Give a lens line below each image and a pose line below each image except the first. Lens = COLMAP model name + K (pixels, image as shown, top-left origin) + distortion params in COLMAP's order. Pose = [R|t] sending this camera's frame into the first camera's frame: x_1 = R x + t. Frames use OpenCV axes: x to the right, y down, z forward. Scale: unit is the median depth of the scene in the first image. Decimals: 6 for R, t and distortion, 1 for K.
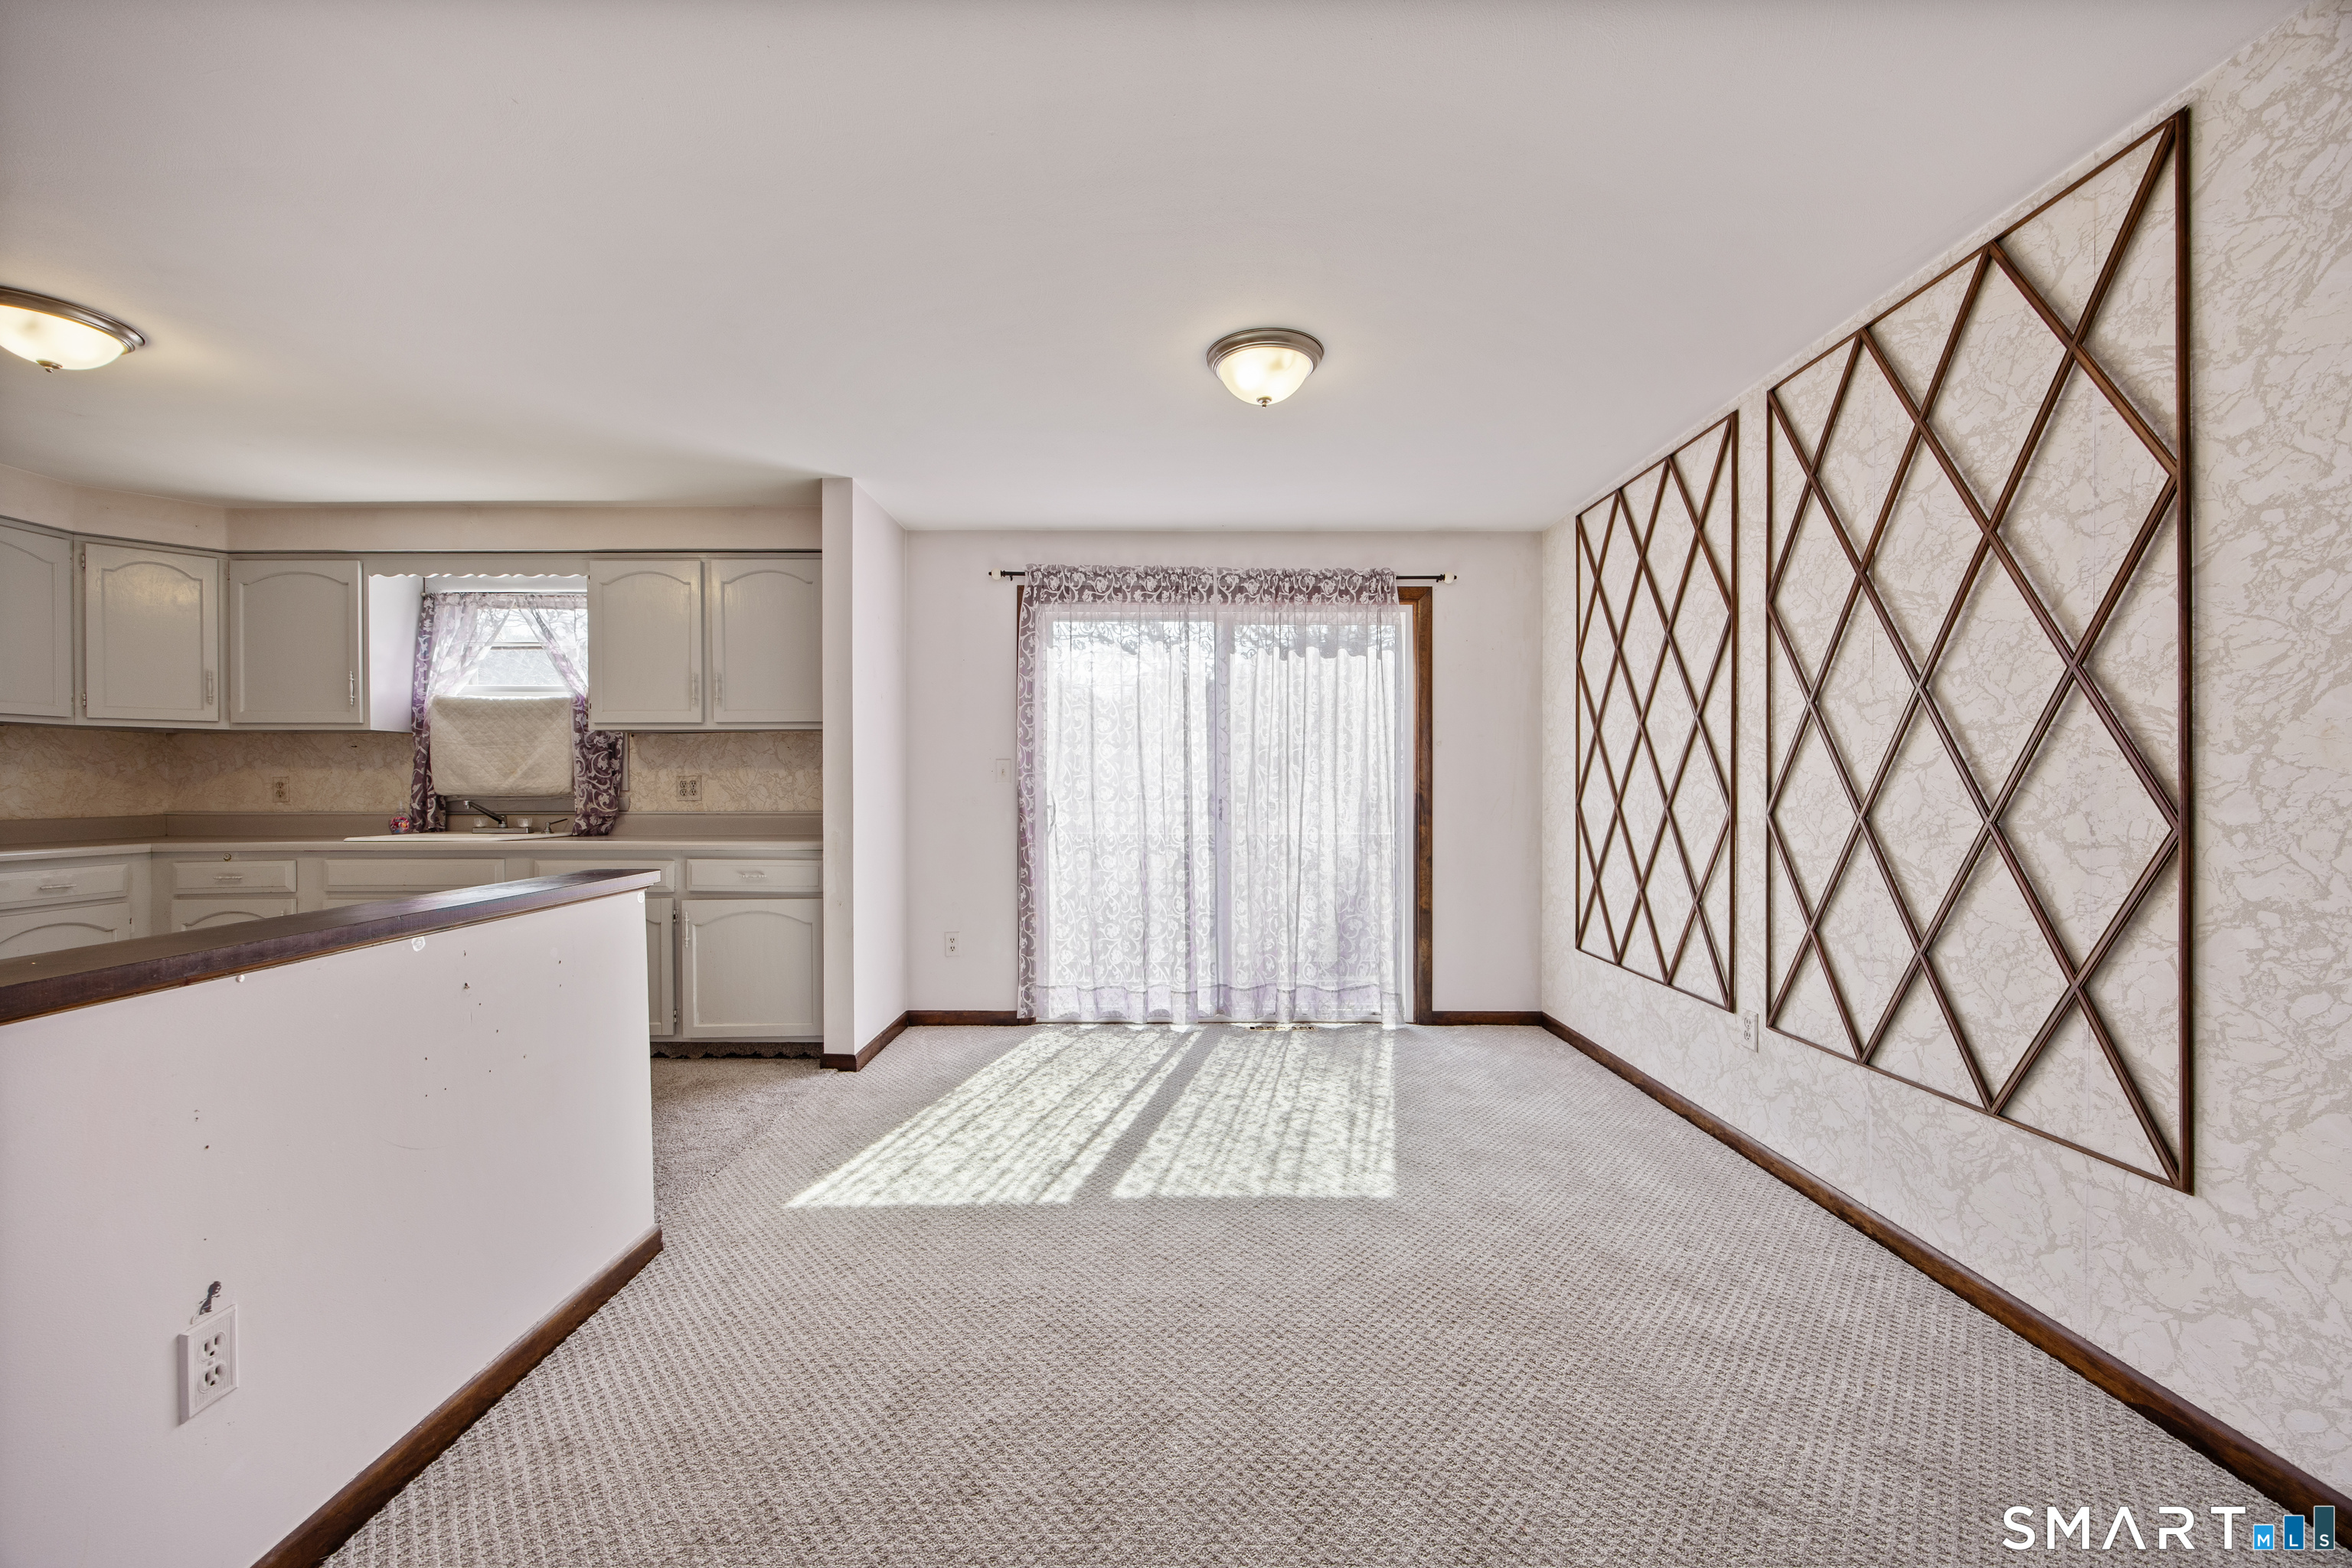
lens RADIAL K [[916.3, 0, 1180.7], [0, 916.3, 784.7], [0, 0, 1]] dist [-0.000915, 0.000382]
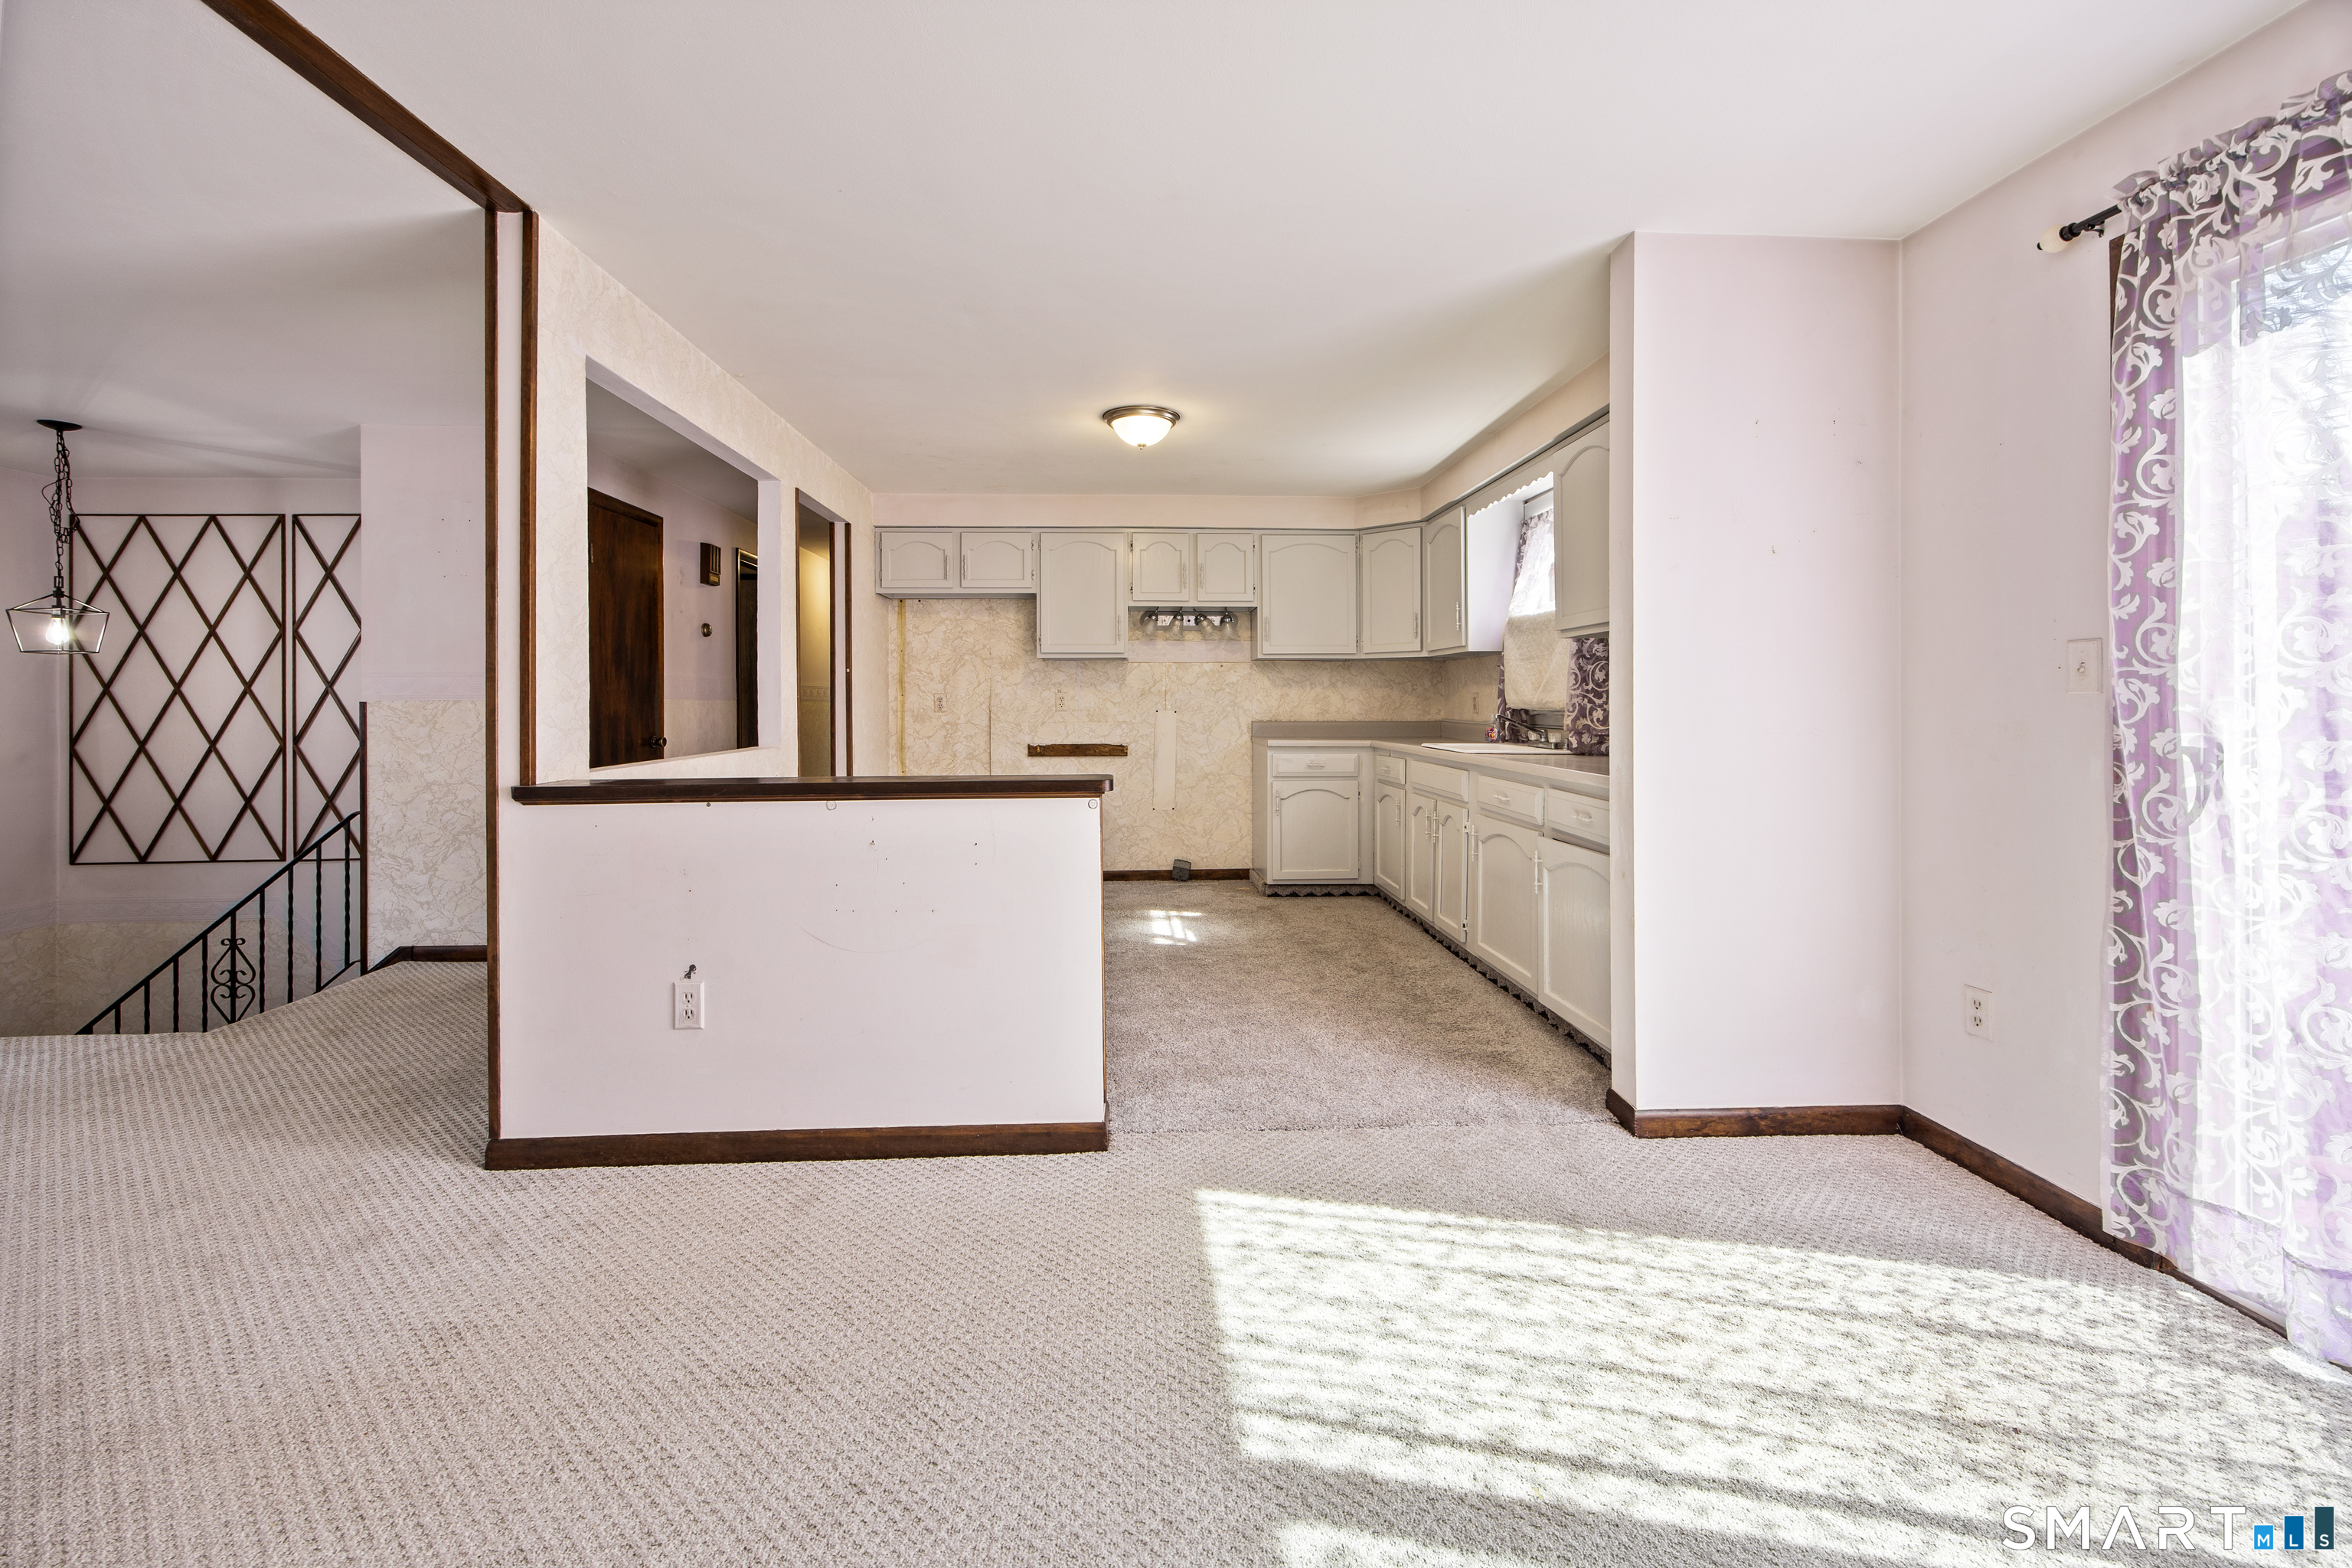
lens RADIAL K [[929.9, 0, 1162.8], [0, 929.9, 701.6], [0, 0, 1]] dist [0.000022, 0.000157]
pose [[0.042576, 0.002693, -0.999090, 0.263671], [-0.000499, 0.999996, 0.002674, 0.001053], [0.999093, 0.000385, 0.042577, 0.566576]]
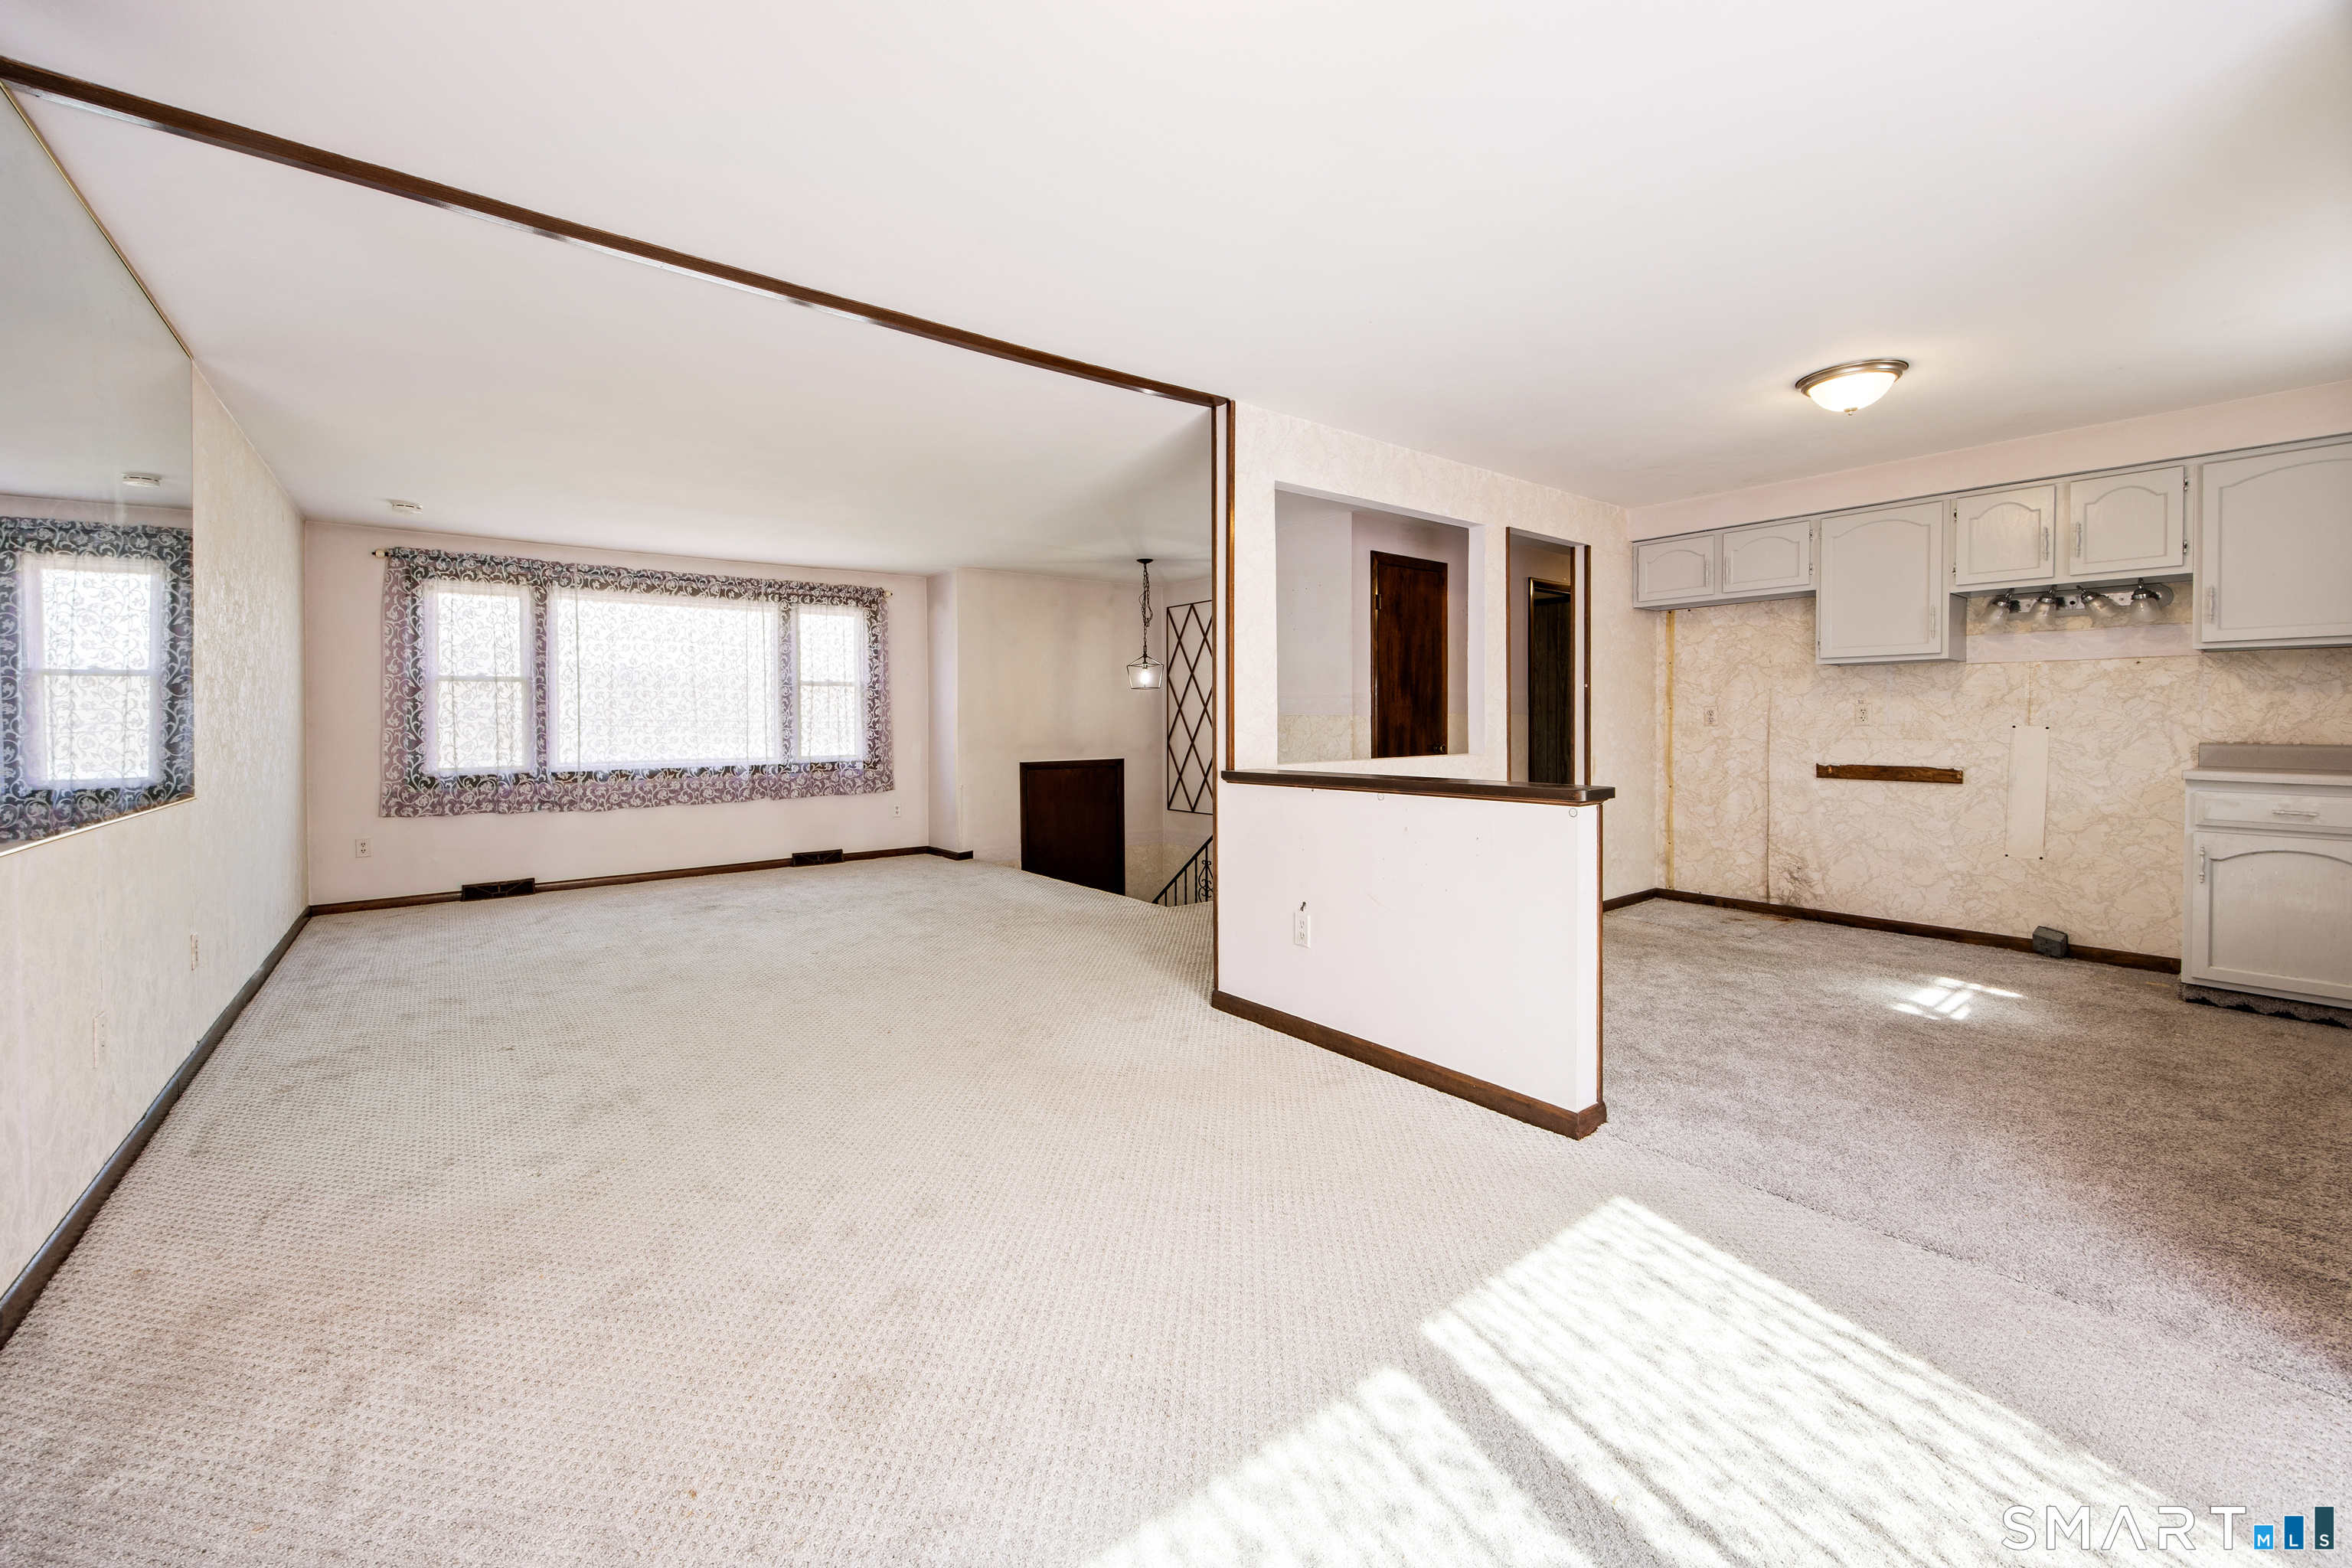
lens RADIAL K [[928.8, 0, 1179.6], [0, 928.8, 730.7], [0, 0, 1]] dist [0.000458, 0.000240]
pose [[-0.786732, 0.015312, -0.617105, 0.265857], [0.004710, 0.999812, 0.018804, -0.000804], [0.617277, 0.011888, -0.786656, 0.872340]]
